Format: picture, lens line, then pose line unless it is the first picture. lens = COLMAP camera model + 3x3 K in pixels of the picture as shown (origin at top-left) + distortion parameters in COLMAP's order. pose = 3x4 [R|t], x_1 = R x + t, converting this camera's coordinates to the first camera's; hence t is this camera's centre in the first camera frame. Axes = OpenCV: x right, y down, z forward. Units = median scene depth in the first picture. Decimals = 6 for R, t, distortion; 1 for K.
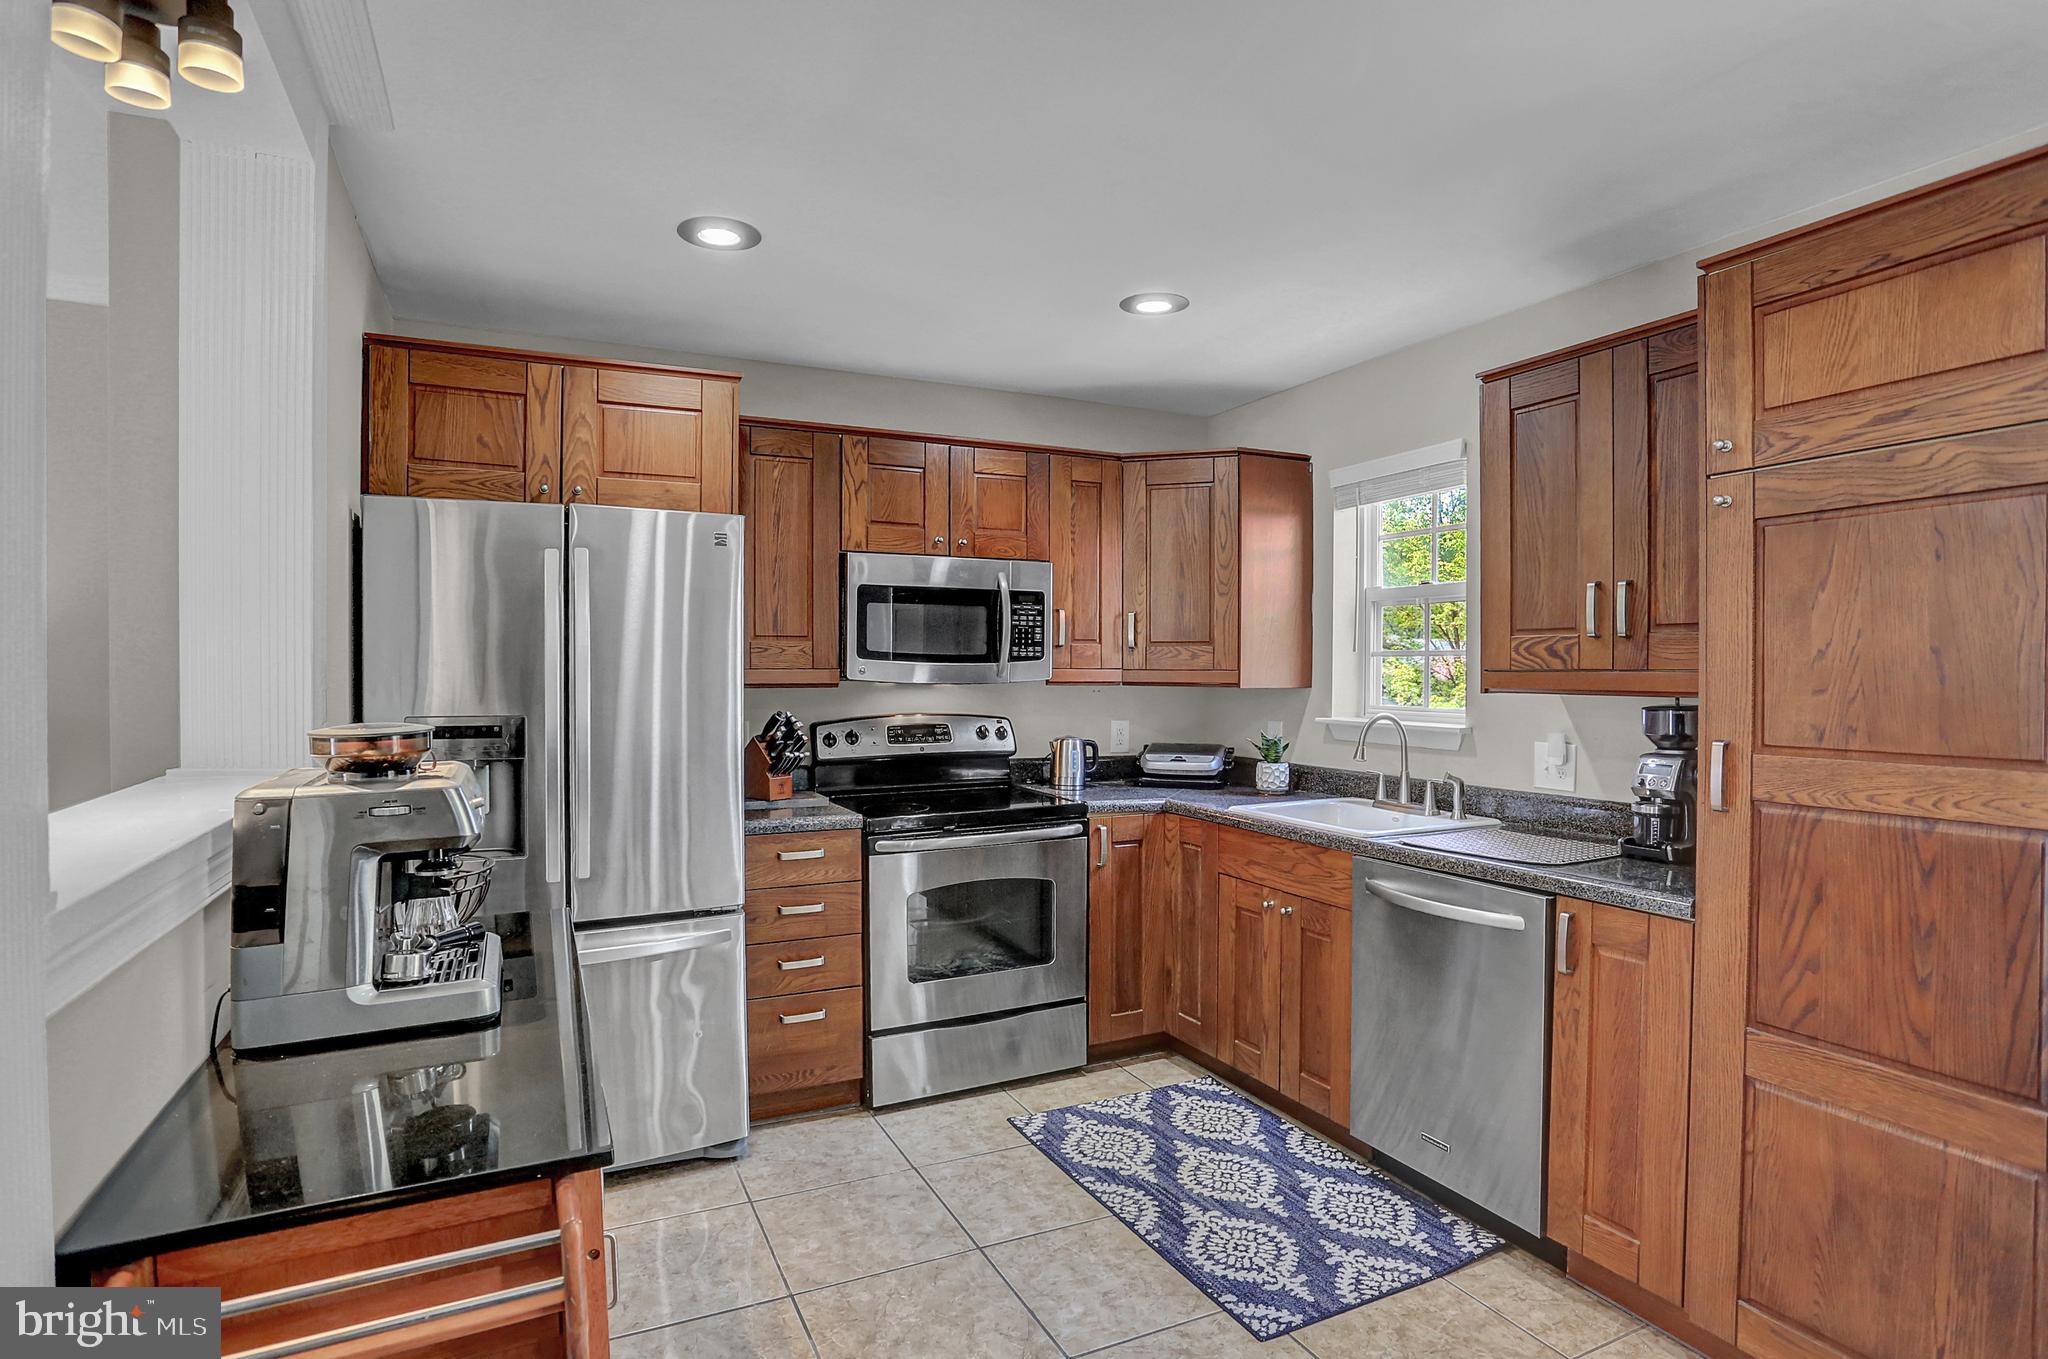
lens RADIAL K [[1079.5, 0, 1024.0], [0, 1079.5, 679.5], [0, 0, 1]] dist [-0.004972, 0.000105]
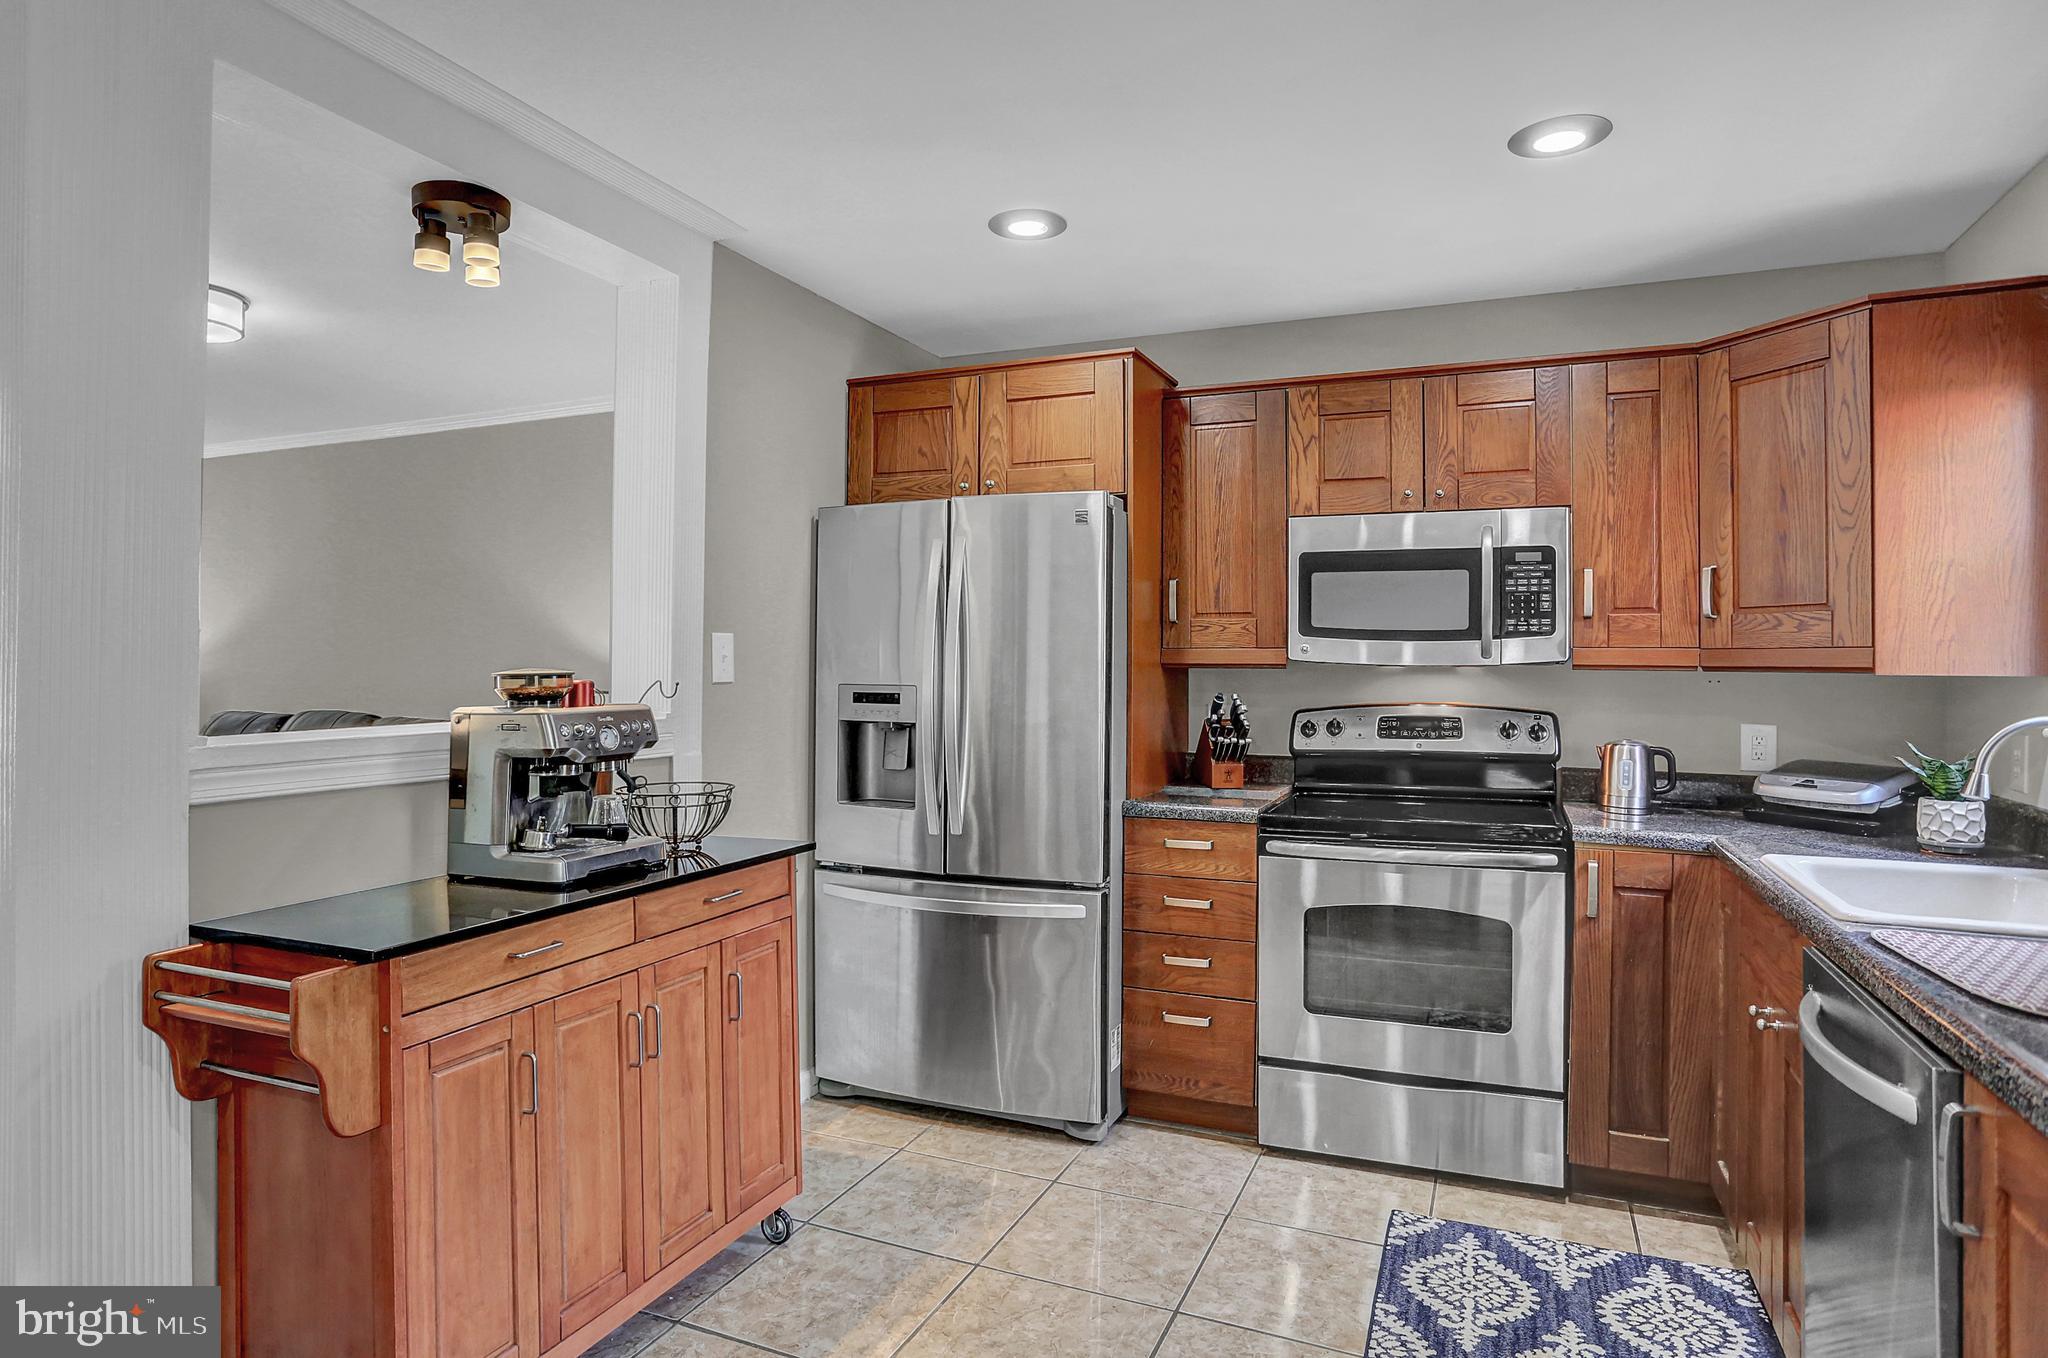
lens RADIAL K [[1162.2, 0, 1031.0], [0, 1162.2, 635.8], [0, 0, 1]] dist [-0.022843, 0.039513]
pose [[0.667184, -0.016190, -0.744717, 0.448093], [-0.014730, 0.999282, -0.034920, 0.018698], [0.744747, 0.034268, 0.666466, 0.219463]]
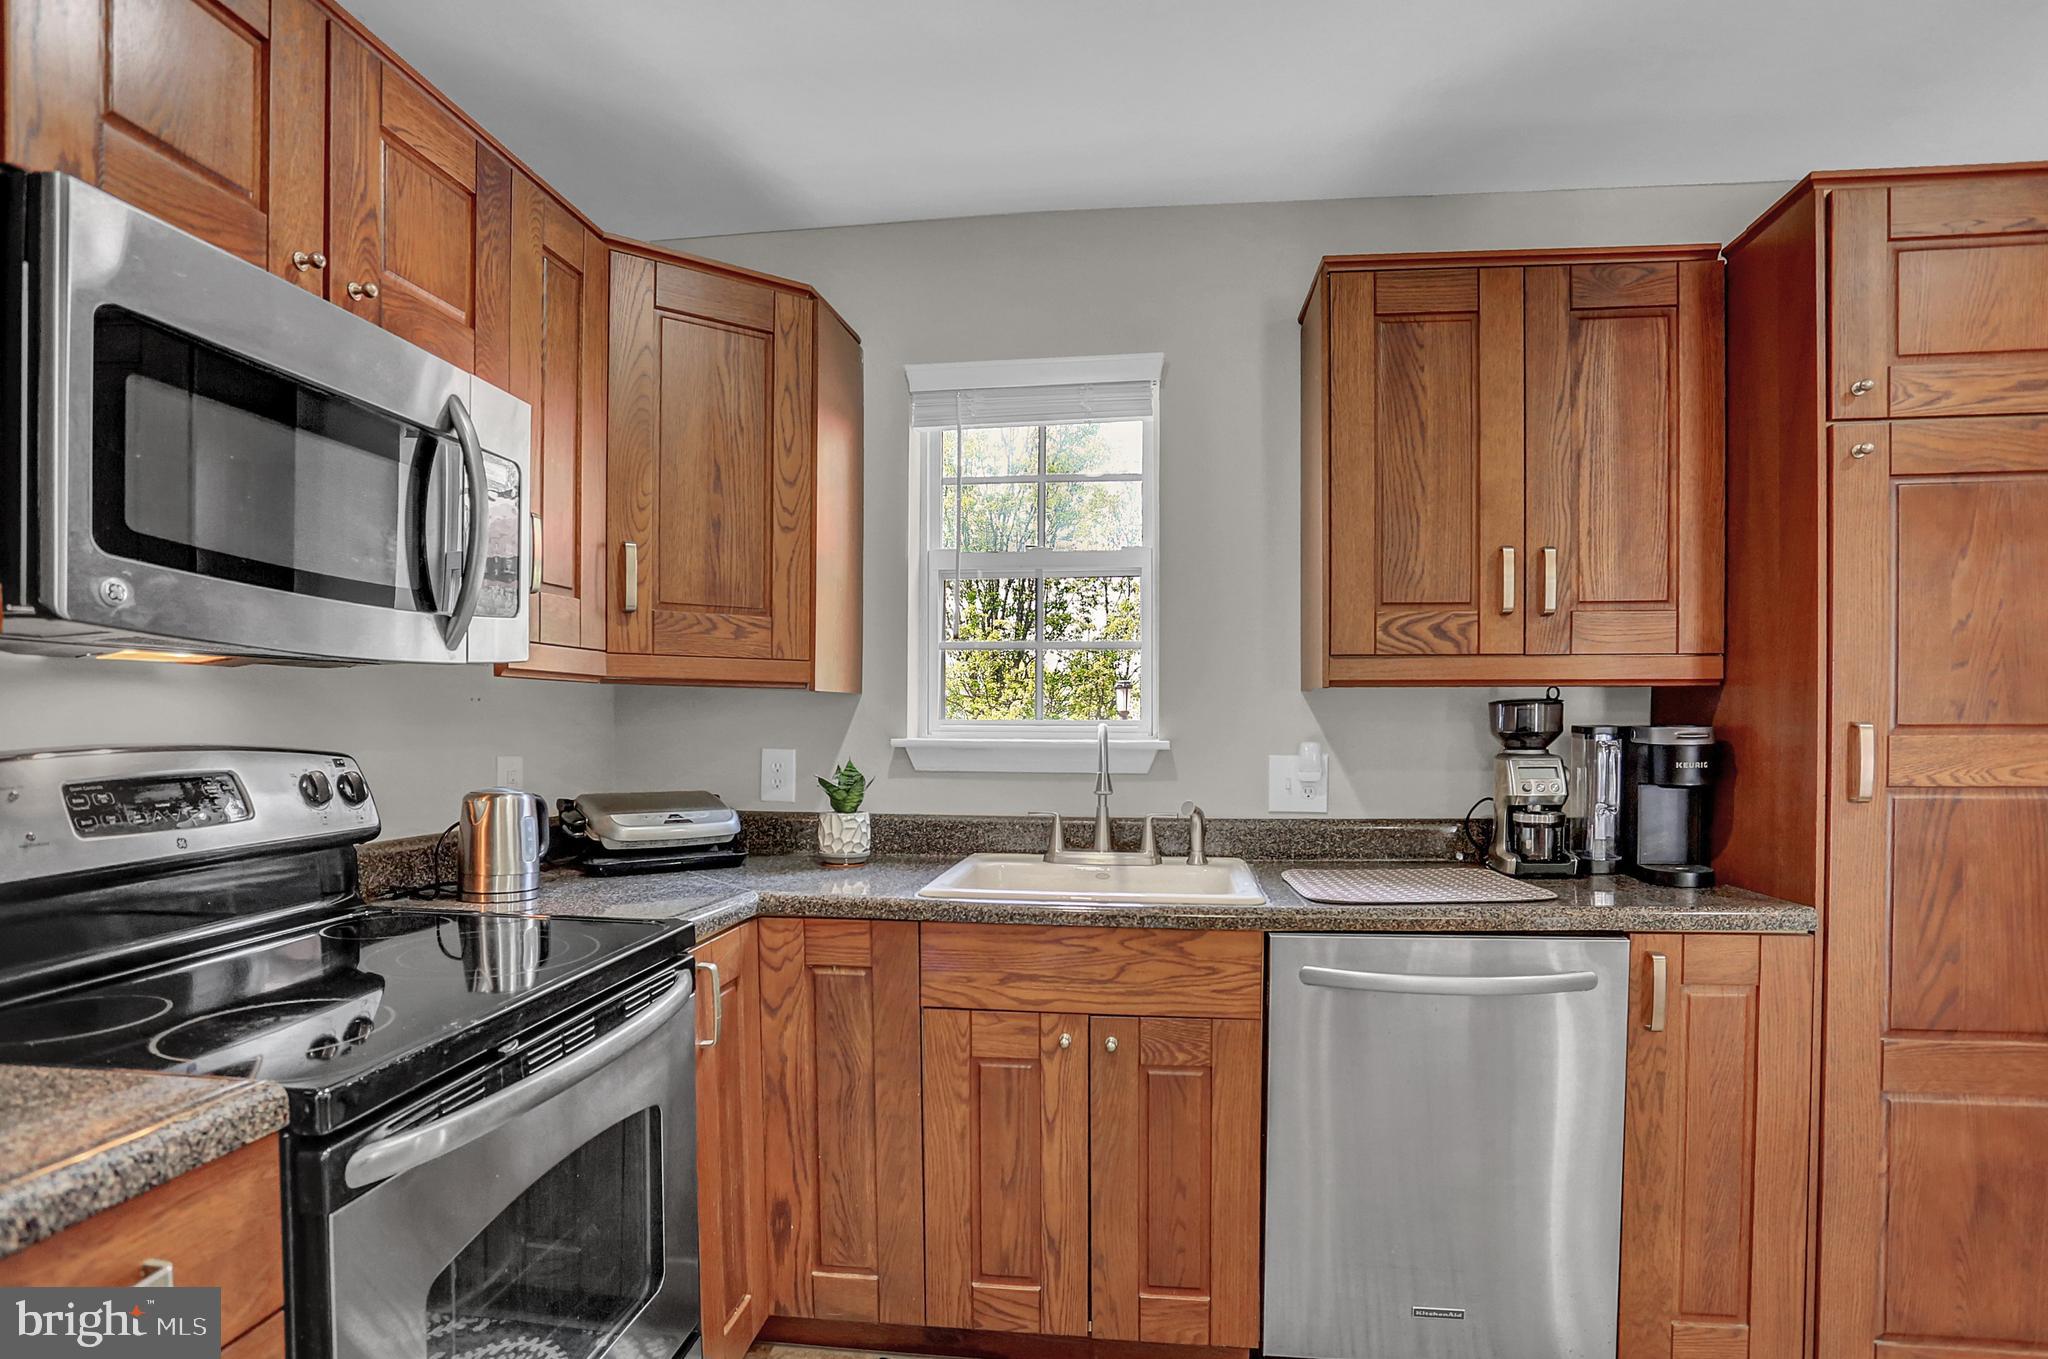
lens RADIAL K [[1077.5, 0, 1015.0], [0, 1077.5, 741.5], [0, 0, 1]] dist [-0.068467, 0.028282]
pose [[0.550388, -0.016721, 0.834741, -0.279098], [0.008666, 0.999860, 0.014314, 0.034032], [-0.834864, -0.000645, 0.550456, 0.695472]]
